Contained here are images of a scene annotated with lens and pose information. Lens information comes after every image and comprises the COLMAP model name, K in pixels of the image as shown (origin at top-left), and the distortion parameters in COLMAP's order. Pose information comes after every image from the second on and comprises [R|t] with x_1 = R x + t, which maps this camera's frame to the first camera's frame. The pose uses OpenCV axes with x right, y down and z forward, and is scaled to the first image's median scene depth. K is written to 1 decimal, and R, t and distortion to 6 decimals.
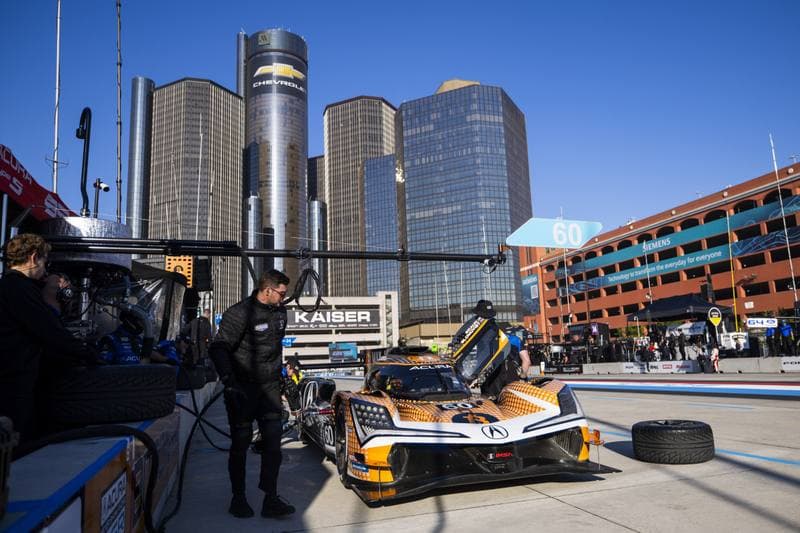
lens RADIAL K [[575.2, 0, 406.3], [0, 575.2, 269.4], [0, 0, 1]] dist [0.001312, -0.012403]
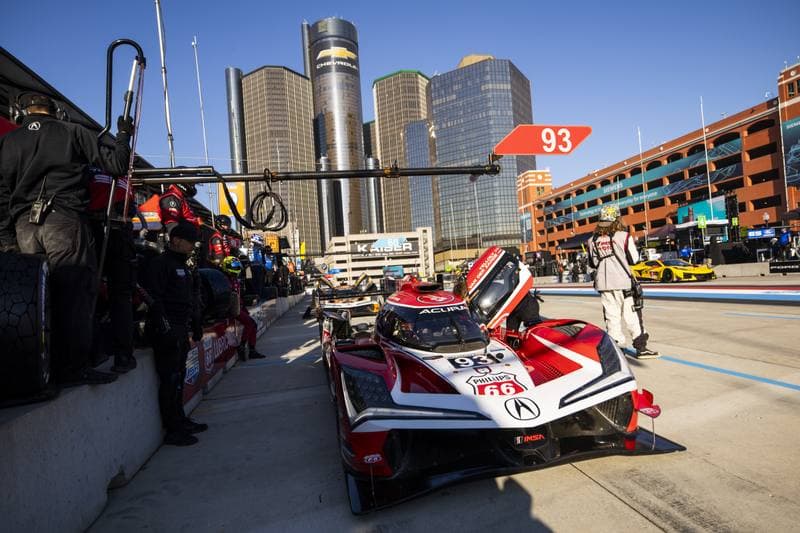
lens RADIAL K [[575.2, 0, 446.6], [0, 575.2, 276.5], [0, 0, 1]] dist [0.001312, -0.012403]
pose [[0.995377, -0.030973, -0.090913, 0.128875], [0.045212, 0.986241, 0.159011, -0.056058], [0.084738, -0.162386, 0.983082, -0.321038]]
